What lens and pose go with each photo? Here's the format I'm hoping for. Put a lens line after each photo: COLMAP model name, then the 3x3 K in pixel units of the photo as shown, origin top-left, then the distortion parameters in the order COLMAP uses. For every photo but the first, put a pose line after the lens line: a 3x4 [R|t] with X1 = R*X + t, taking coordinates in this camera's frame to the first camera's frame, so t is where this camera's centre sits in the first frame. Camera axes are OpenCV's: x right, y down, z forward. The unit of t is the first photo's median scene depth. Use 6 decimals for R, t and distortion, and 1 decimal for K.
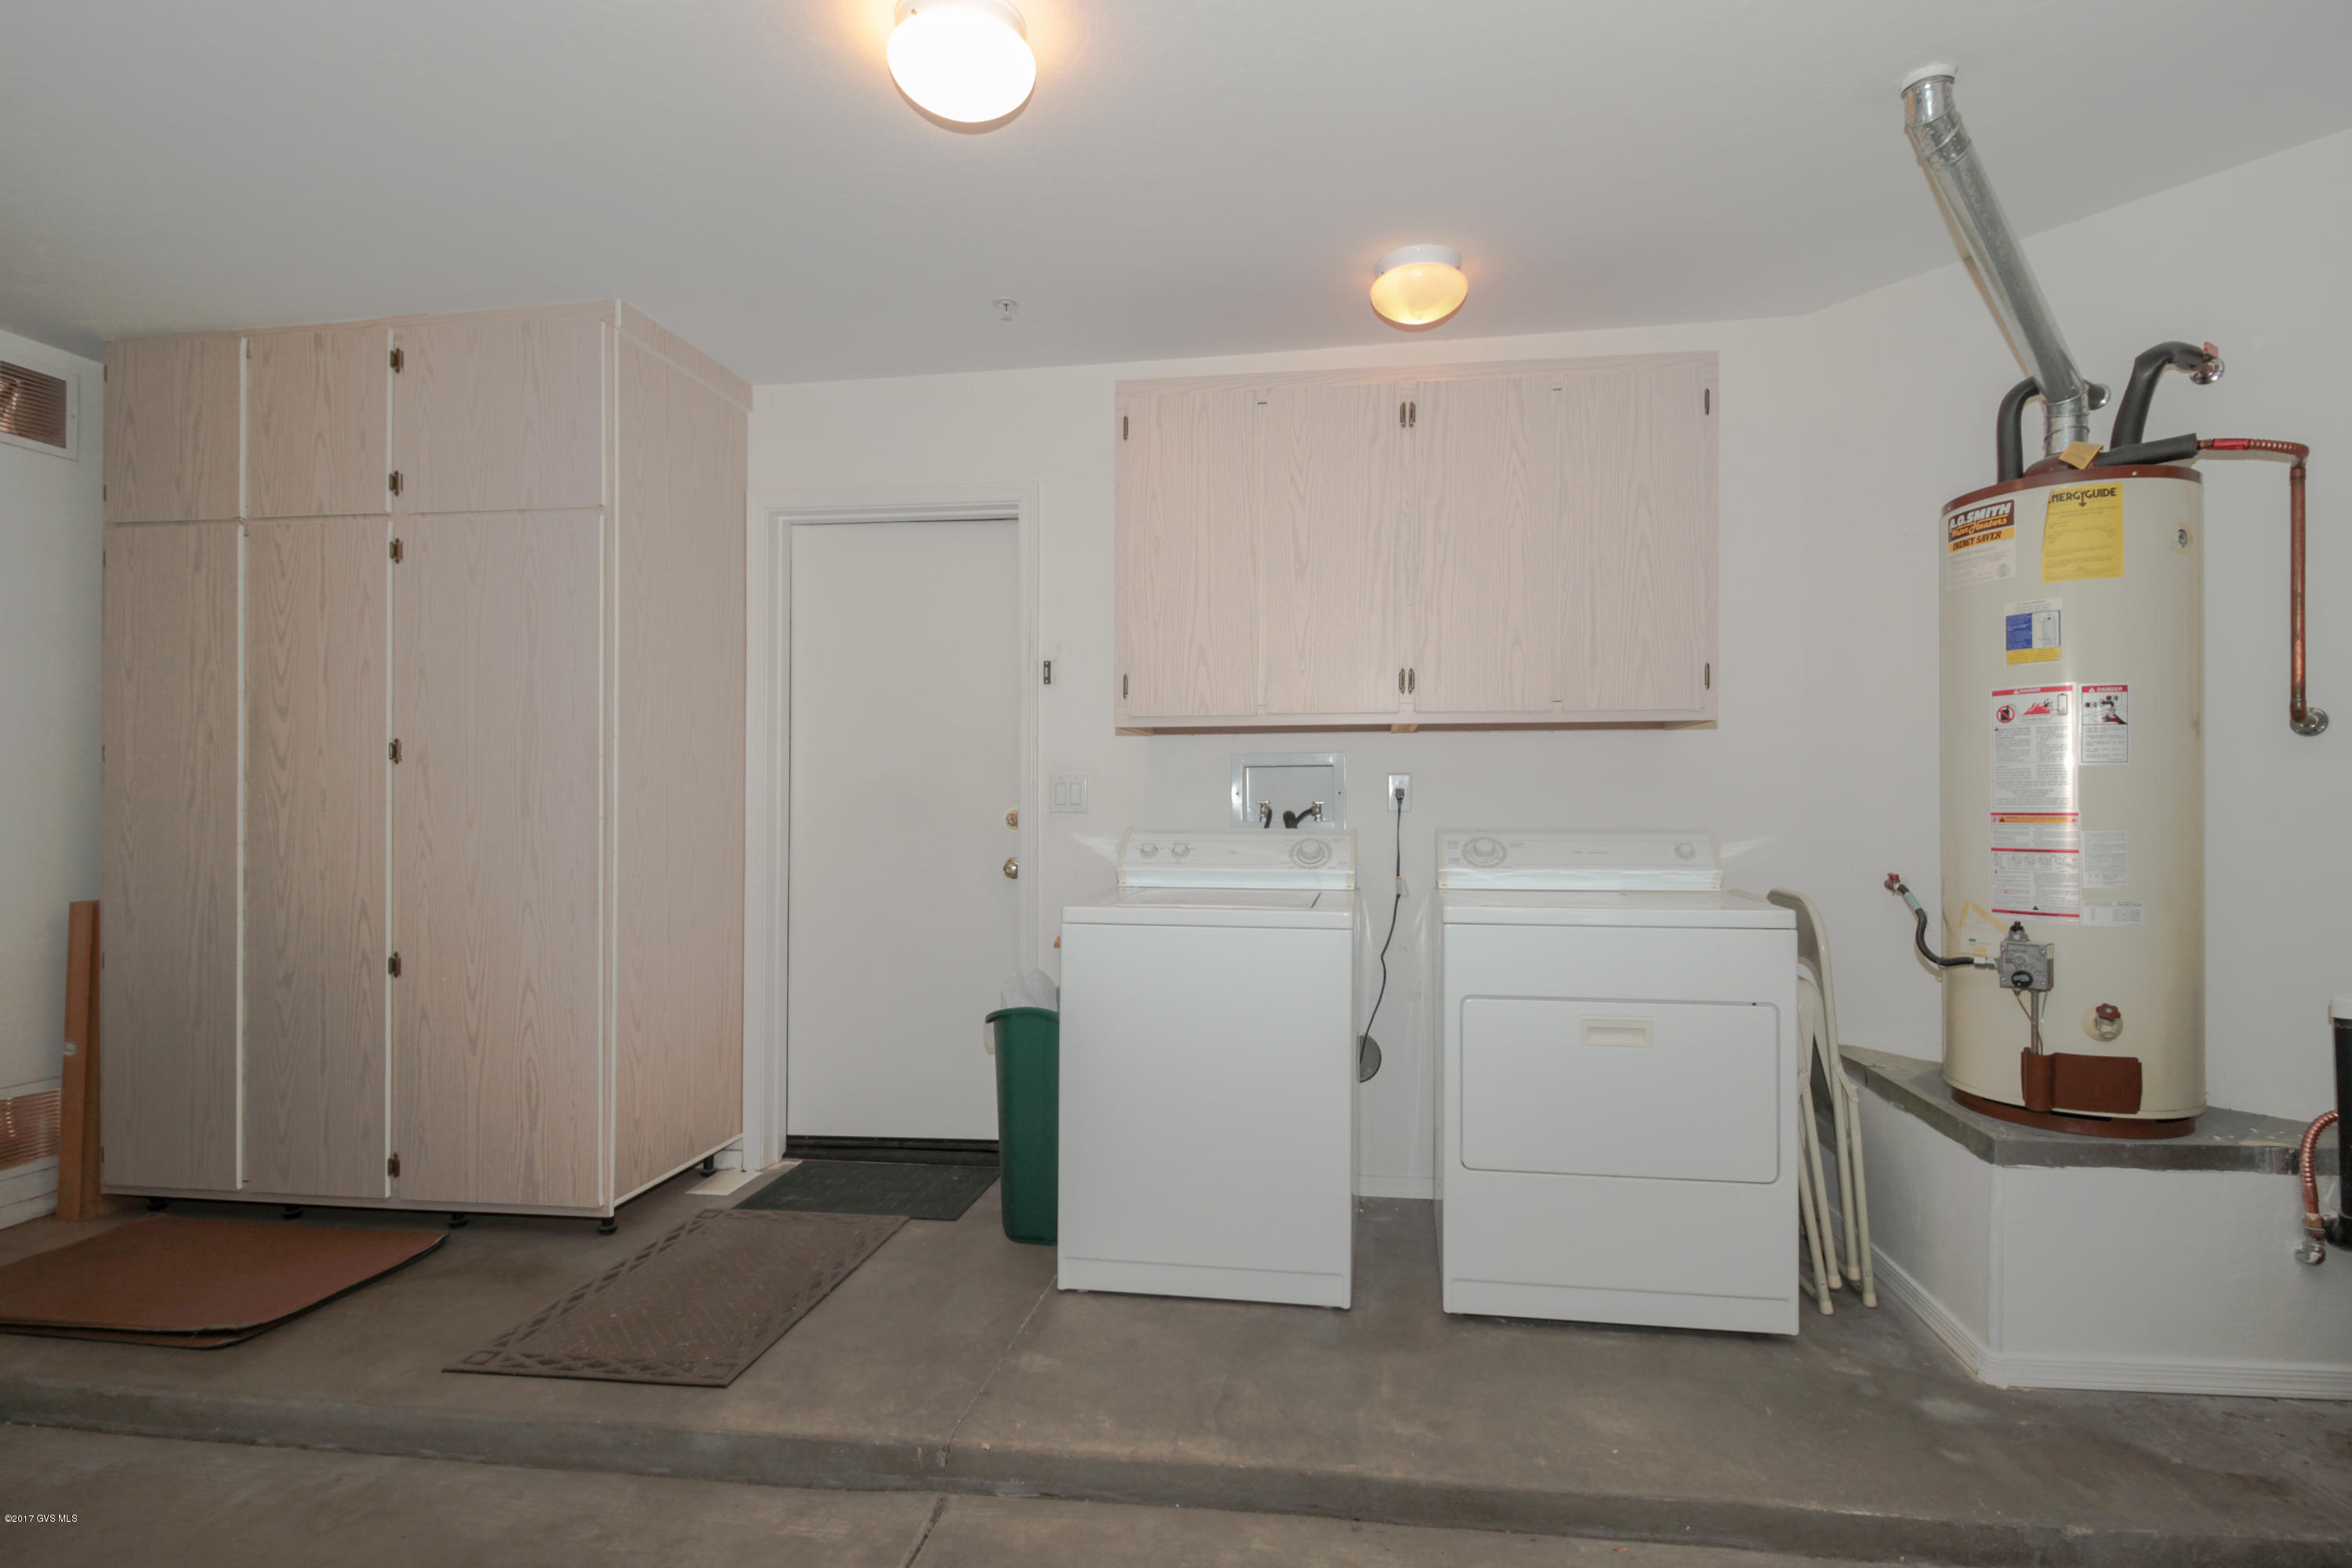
lens RADIAL K [[1188.9, 0, 1176.0], [0, 1188.9, 784.0], [0, 0, 1]] dist [0.031327, -0.027607]
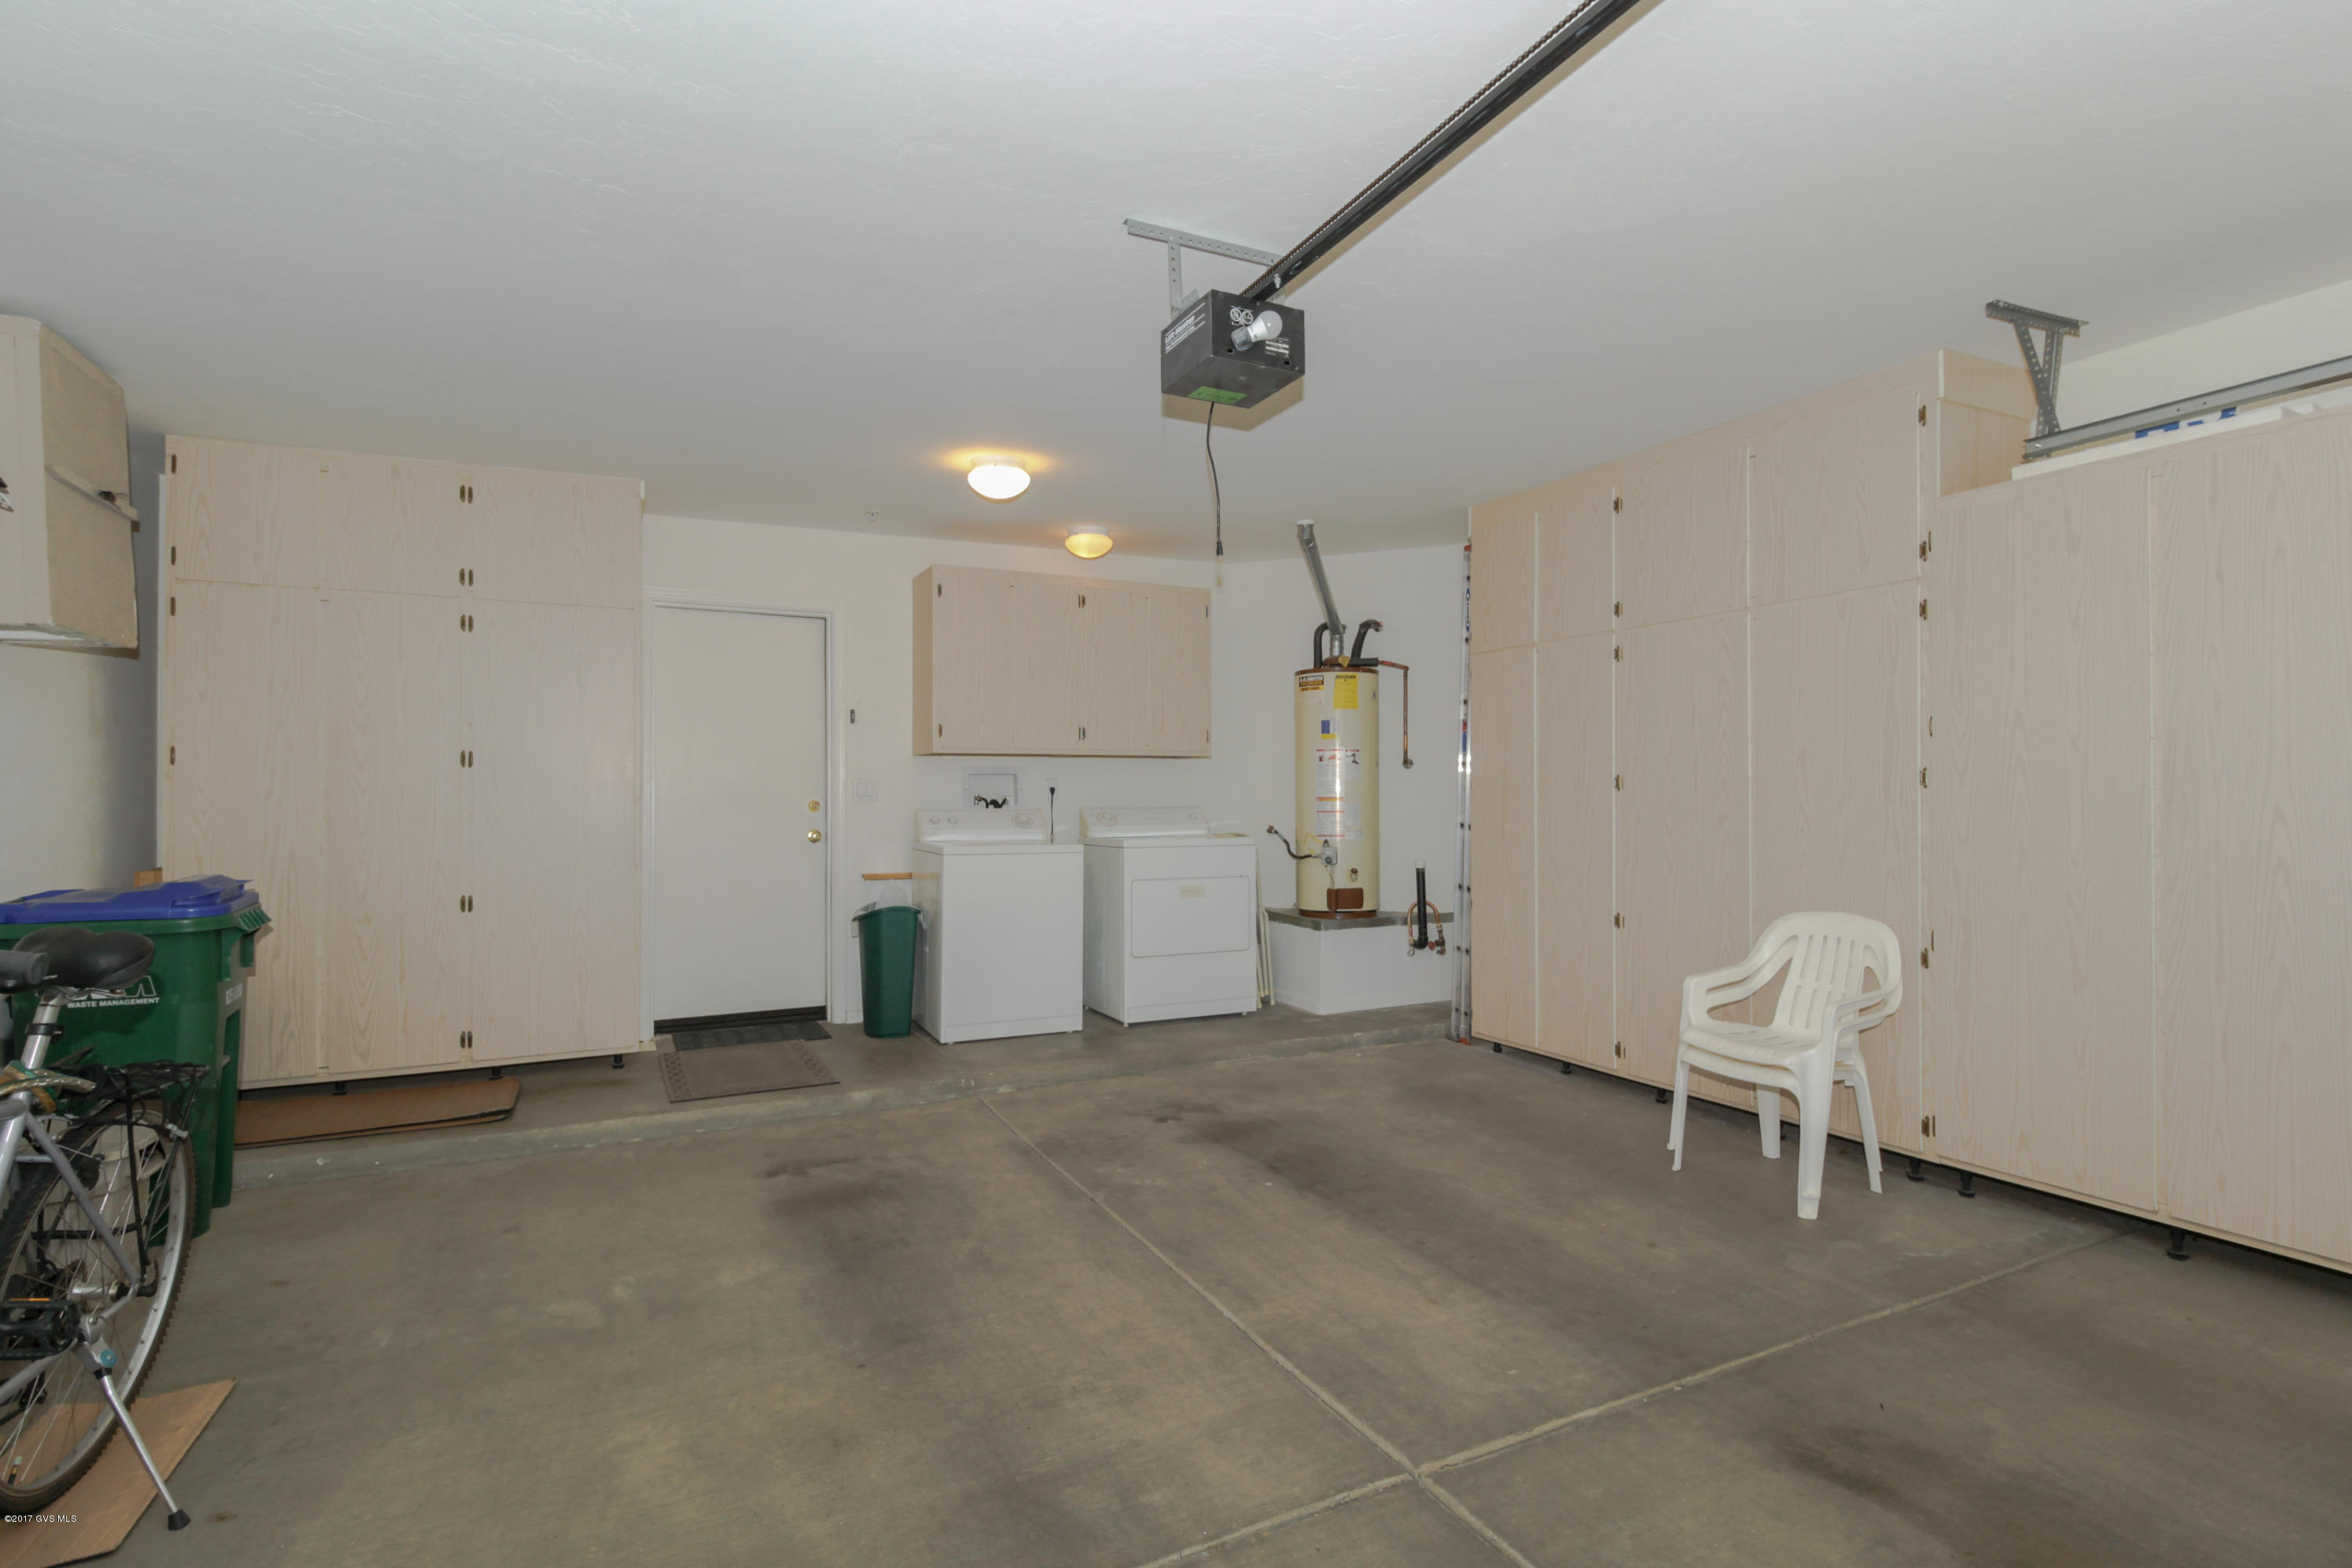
lens RADIAL K [[1111.0, 0, 1198.0], [0, 1111.0, 750.7], [0, 0, 1]] dist [0.002027, -0.000100]
pose [[0.828552, 0.022452, 0.559462, -0.846449], [-0.004542, 0.999432, -0.033382, 0.005174], [-0.559894, 0.025118, 0.828183, -0.811146]]
